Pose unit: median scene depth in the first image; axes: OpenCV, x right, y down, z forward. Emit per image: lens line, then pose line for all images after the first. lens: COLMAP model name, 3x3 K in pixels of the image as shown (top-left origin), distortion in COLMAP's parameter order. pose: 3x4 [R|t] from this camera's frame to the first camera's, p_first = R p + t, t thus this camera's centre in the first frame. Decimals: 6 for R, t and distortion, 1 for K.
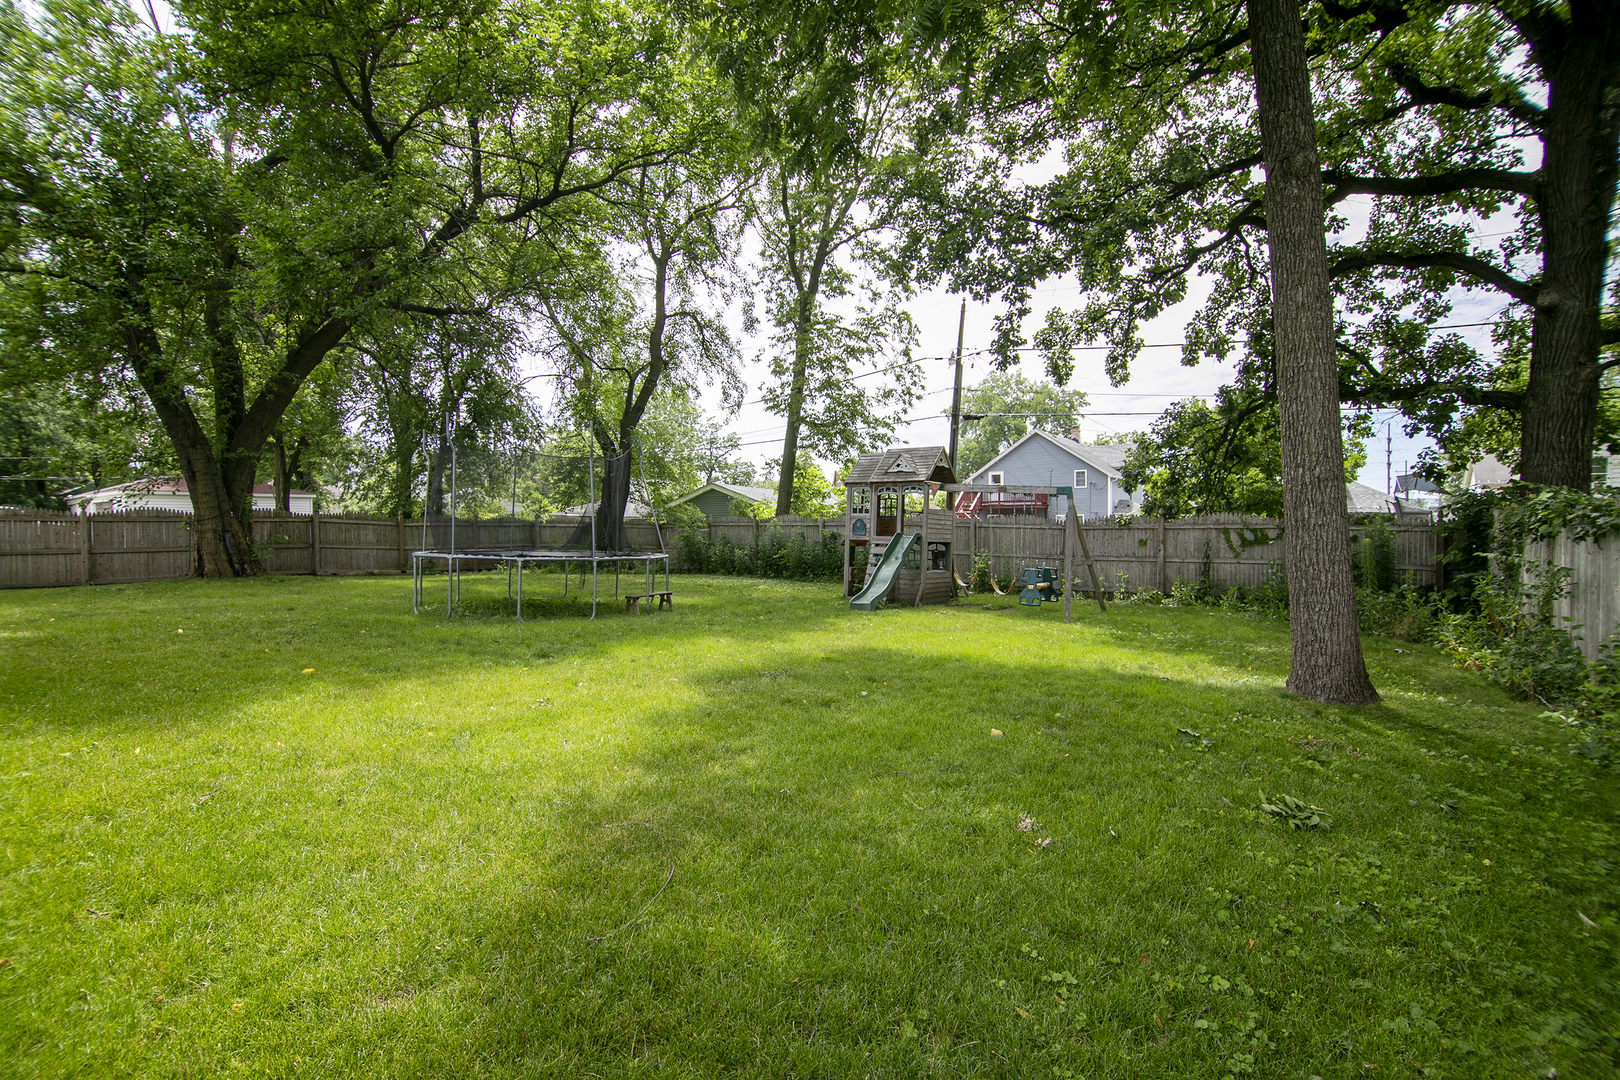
lens RADIAL K [[713.9, 0, 810.0], [0, 713.9, 540.0], [0, 0, 1]] dist [-0.006021, -0.008646]
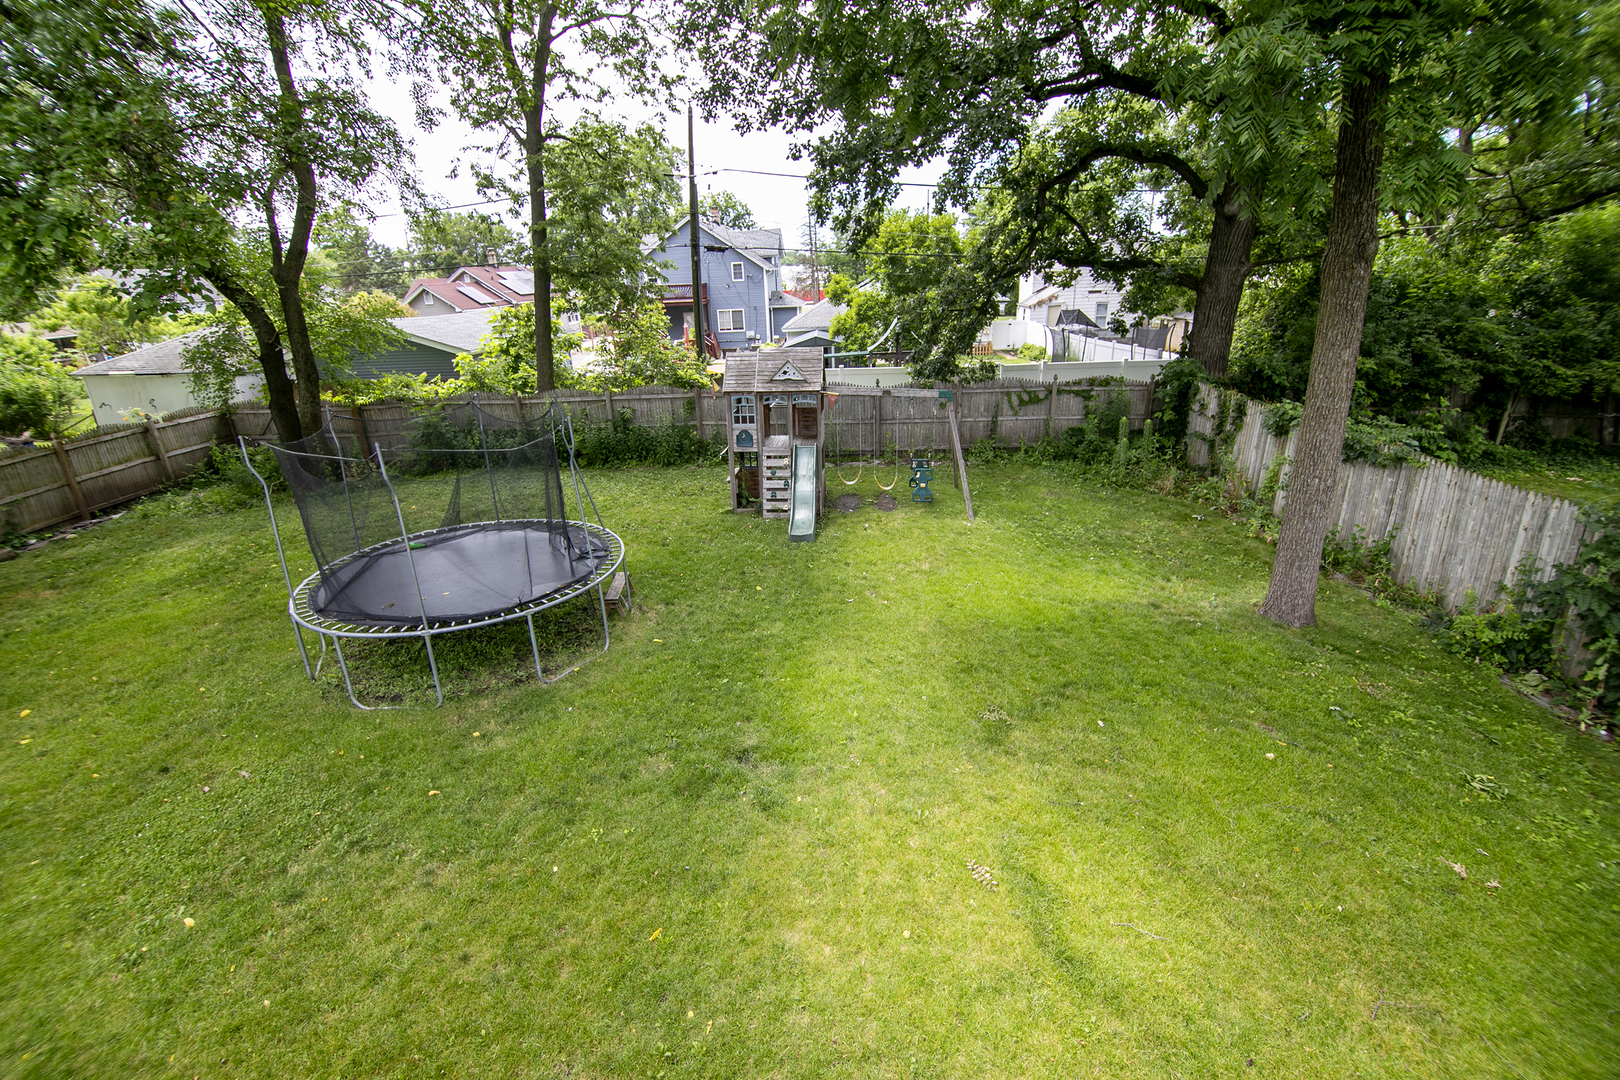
lens RADIAL K [[713.9, 0, 810.0], [0, 713.9, 540.0], [0, 0, 1]] dist [-0.006021, -0.008646]
pose [[0.856838, -0.203747, 0.473619, -0.239706], [0.046827, 0.945561, 0.322057, -0.138217], [-0.513454, -0.253773, 0.819734, 0.101737]]
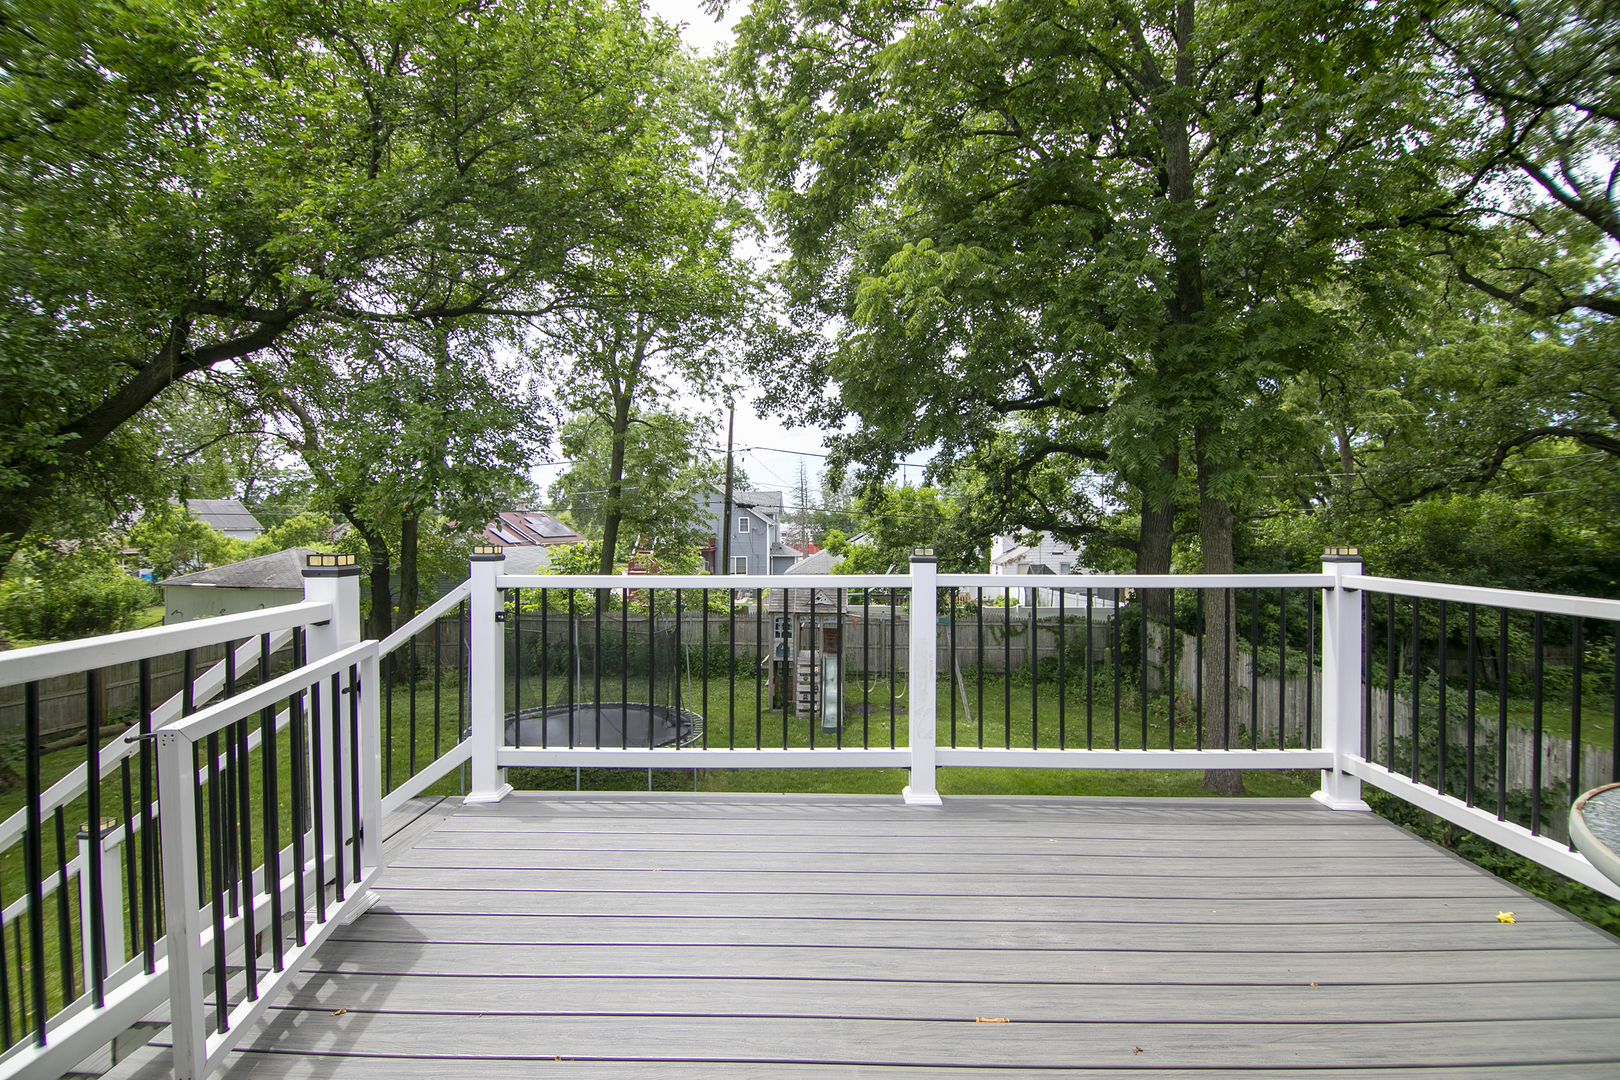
lens RADIAL K [[713.9, 0, 810.0], [0, 713.9, 540.0], [0, 0, 1]] dist [-0.006021, -0.008646]
pose [[0.844343, 0.000667, 0.535802, -0.378397], [0.009014, 0.999840, -0.015450, -0.128664], [-0.535727, 0.017875, 0.844202, -0.014136]]
